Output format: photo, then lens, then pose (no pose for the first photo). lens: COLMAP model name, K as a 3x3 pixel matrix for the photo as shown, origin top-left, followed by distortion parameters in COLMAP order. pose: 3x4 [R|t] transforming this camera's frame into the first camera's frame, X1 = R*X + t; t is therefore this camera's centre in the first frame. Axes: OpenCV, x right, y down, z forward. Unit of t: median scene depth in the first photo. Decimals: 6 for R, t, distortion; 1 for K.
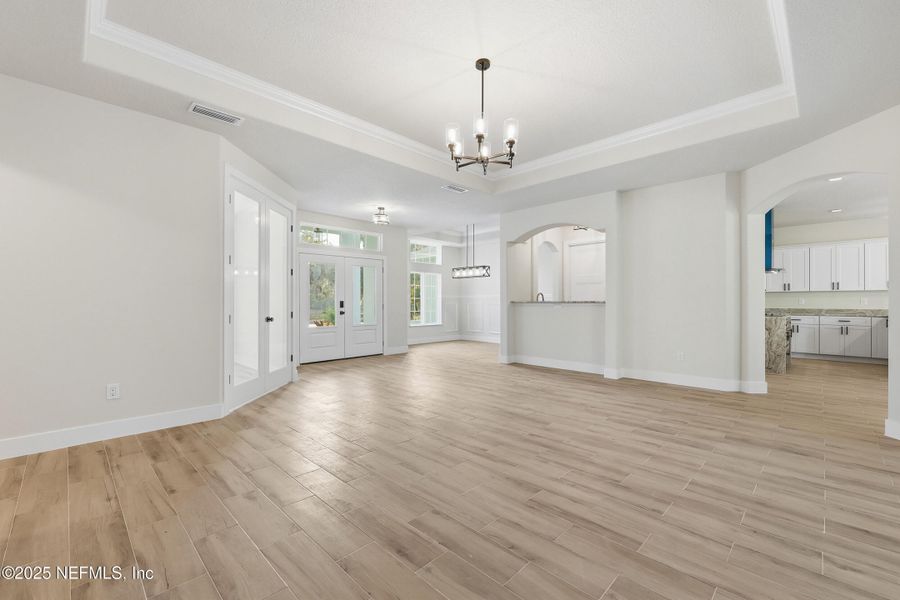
lens RADIAL K [[377.5, 0, 446.4], [0, 377.5, 299.8], [0, 0, 1]] dist [0.000767, -0.000155]
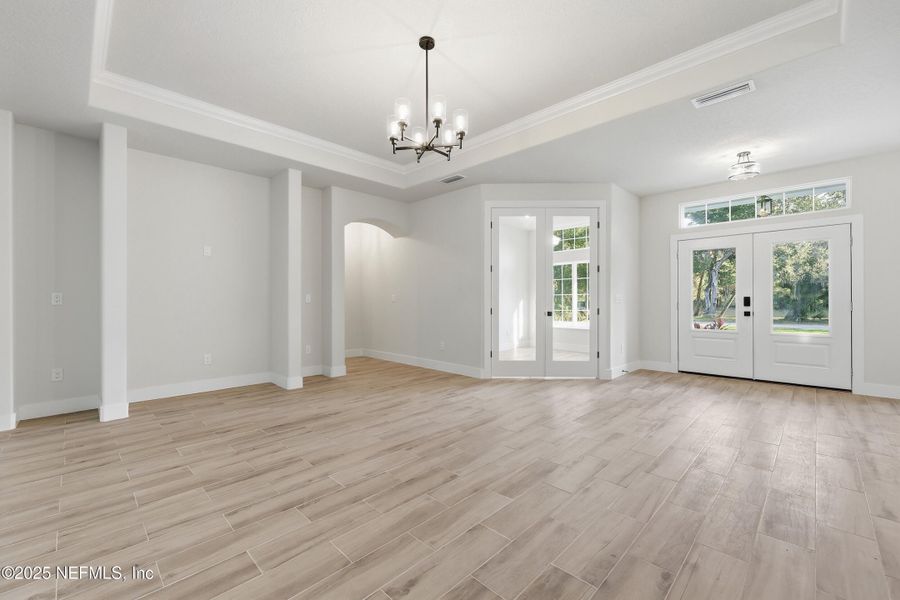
lens RADIAL K [[372.9, 0, 446.0], [0, 372.9, 302.1], [0, 0, 1]] dist [0.001129, 0.000321]
pose [[0.000939, 0.007211, -0.999974, 1.029284], [0.008468, 0.999938, 0.007218, 0.007510], [0.999964, -0.008474, 0.000878, 1.056348]]
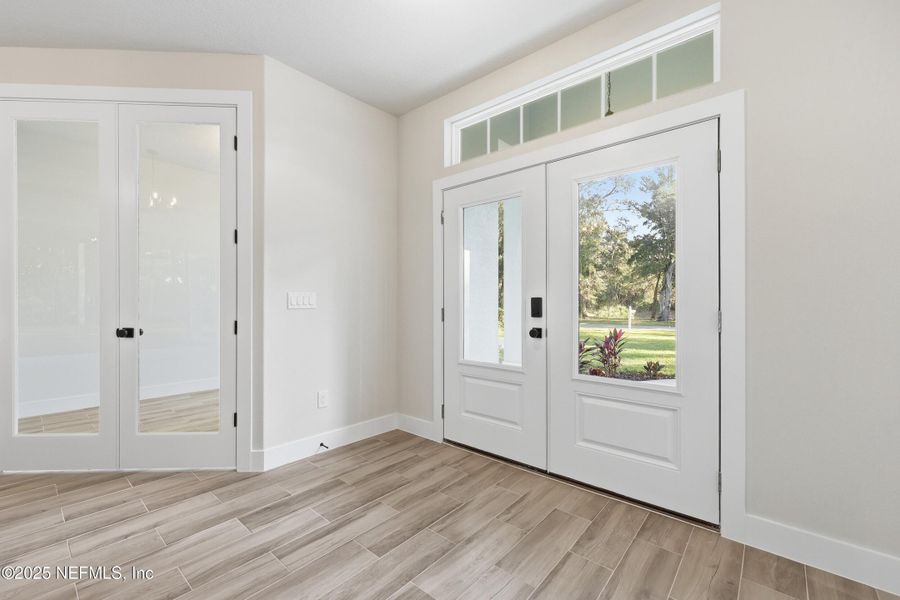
lens RADIAL K [[377.2, 0, 444.4], [0, 377.2, 303.6], [0, 0, 1]] dist [-0.000836, -0.000068]
pose [[0.057887, 0.005915, -0.998306, 0.132610], [0.006140, 0.999961, 0.006281, 0.014298], [0.998304, -0.006493, 0.057848, 2.184876]]
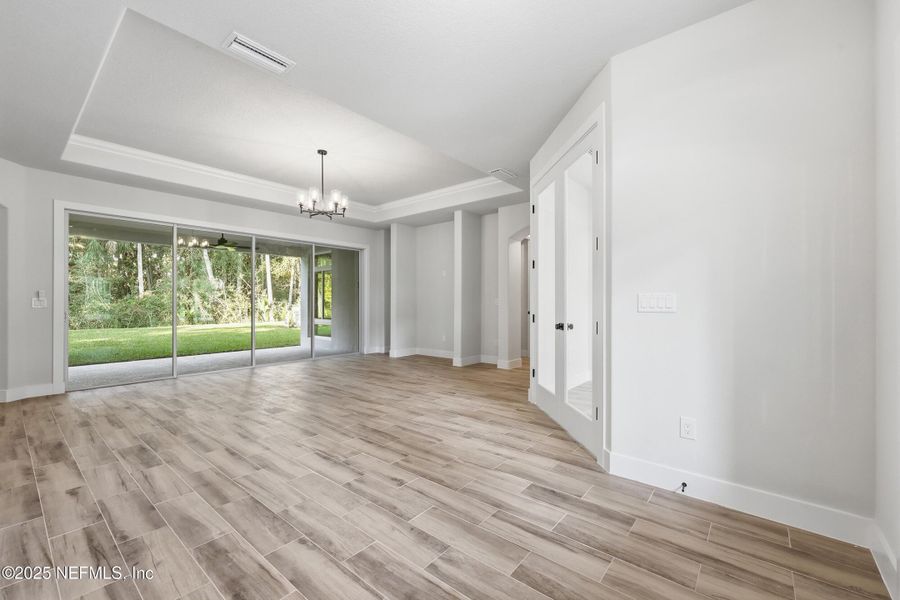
lens RADIAL K [[372.9, 0, 446.0], [0, 372.9, 302.1], [0, 0, 1]] dist [0.001129, 0.000321]
pose [[-0.996502, -0.000827, -0.083559, -0.289370], [-0.000089, 0.999961, -0.008836, 0.016333], [0.083563, -0.008797, -0.996464, 2.626621]]
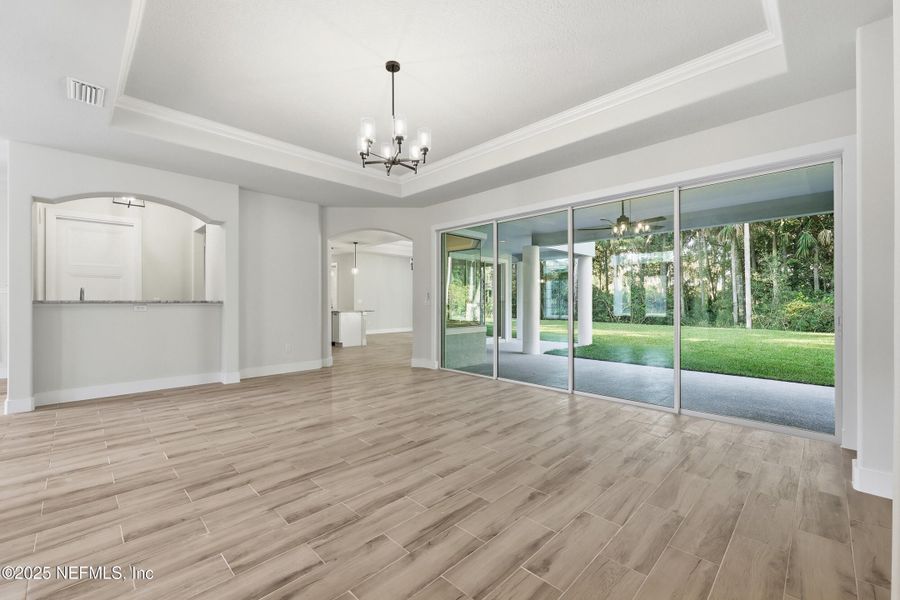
lens RADIAL K [[372.9, 0, 446.0], [0, 372.9, 302.1], [0, 0, 1]] dist [0.001129, 0.000321]
pose [[0.006495, -0.001185, 0.999978, -0.907325], [-0.007467, 0.999971, 0.001233, 0.003280], [-0.999951, -0.007475, 0.006486, 0.862513]]
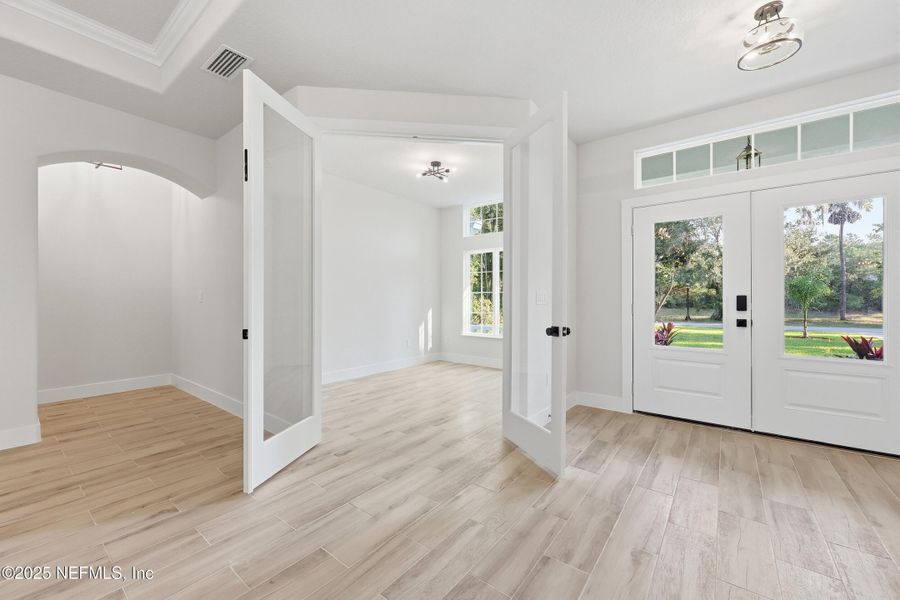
lens RADIAL K [[362.8, 0, 443.5], [0, 362.8, 299.7], [0, 0, 1]] dist [0.000223, -0.000086]
pose [[0.117367, 0.003584, -0.993082, 0.233271], [0.004463, 0.999981, 0.004136, 0.011501], [0.993079, -0.004918, 0.117349, 1.487477]]
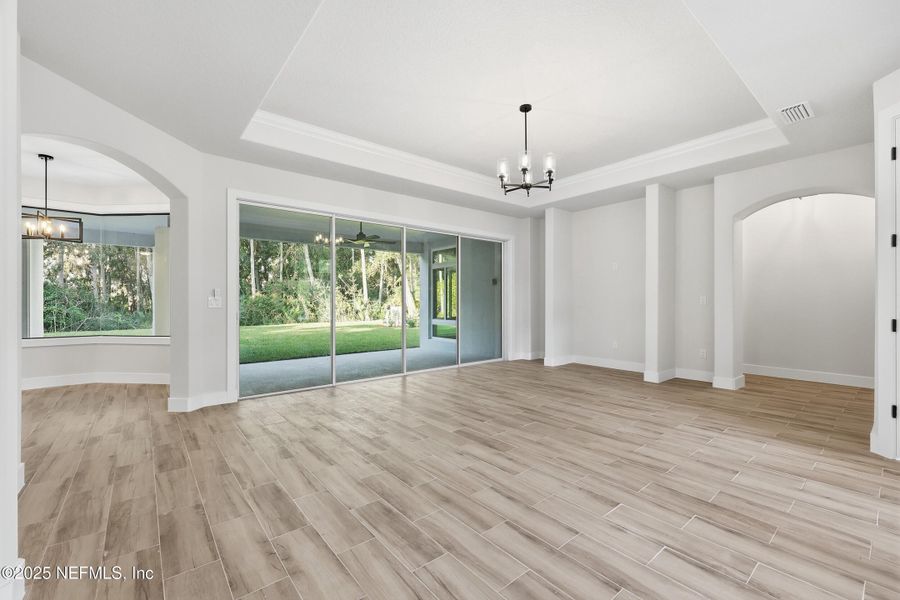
lens RADIAL K [[372.9, 0, 446.0], [0, 372.9, 302.1], [0, 0, 1]] dist [0.001129, 0.000321]
pose [[-0.994436, 0.001159, 0.105336, 0.232550], [0.000444, 0.999977, -0.006812, 0.014640], [-0.105342, -0.006727, -0.994413, 2.259503]]
